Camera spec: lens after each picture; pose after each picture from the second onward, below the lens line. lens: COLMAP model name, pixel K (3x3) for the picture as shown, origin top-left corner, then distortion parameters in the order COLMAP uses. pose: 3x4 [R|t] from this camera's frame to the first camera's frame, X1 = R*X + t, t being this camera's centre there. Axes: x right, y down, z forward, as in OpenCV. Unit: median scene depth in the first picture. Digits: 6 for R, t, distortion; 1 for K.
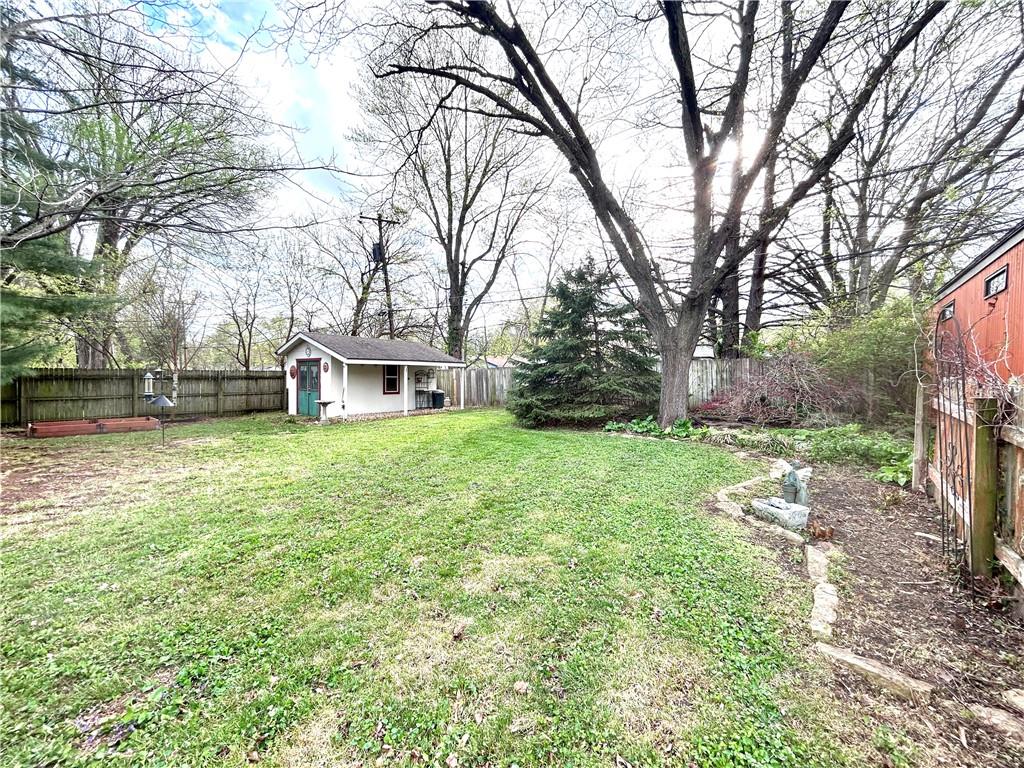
lens RADIAL K [[414.6, 0, 516.2], [0, 414.6, 383.2], [0, 0, 1]] dist [0.000624, -0.000564]
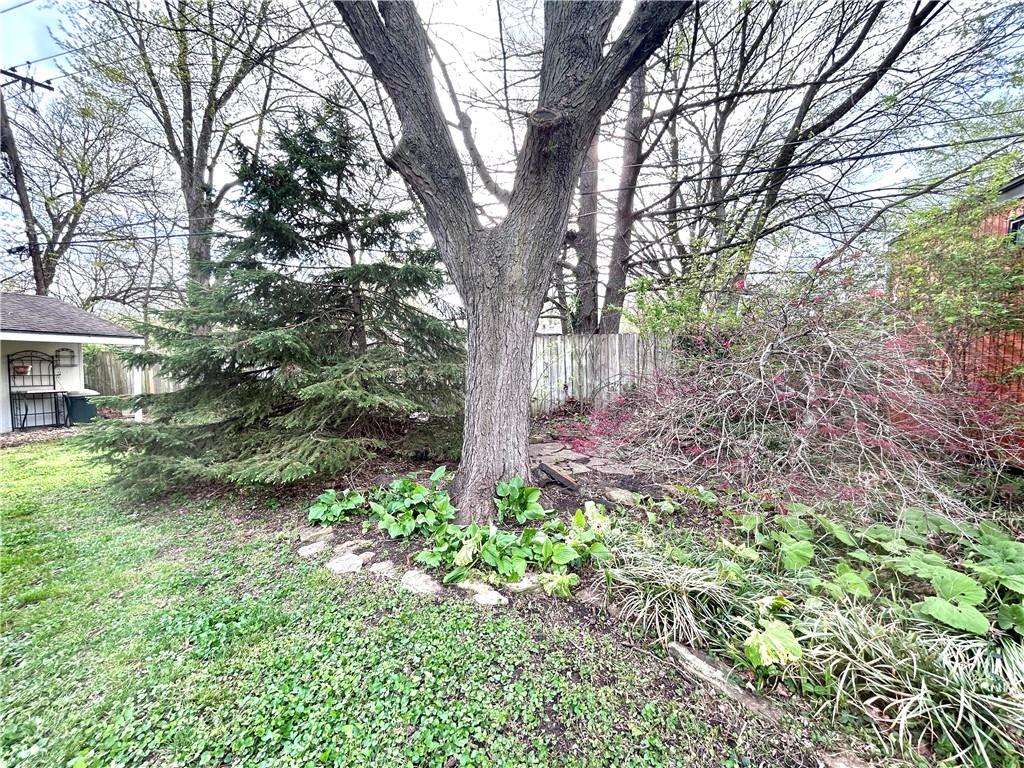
lens RADIAL K [[414.6, 0, 510.2], [0, 414.6, 380.8], [0, 0, 1]] dist [0.000624, -0.000564]
pose [[0.939564, -0.016025, 0.341998, 0.166705], [0.006345, 0.999548, 0.029403, -0.007652], [-0.342315, -0.025456, 0.939240, 0.405805]]
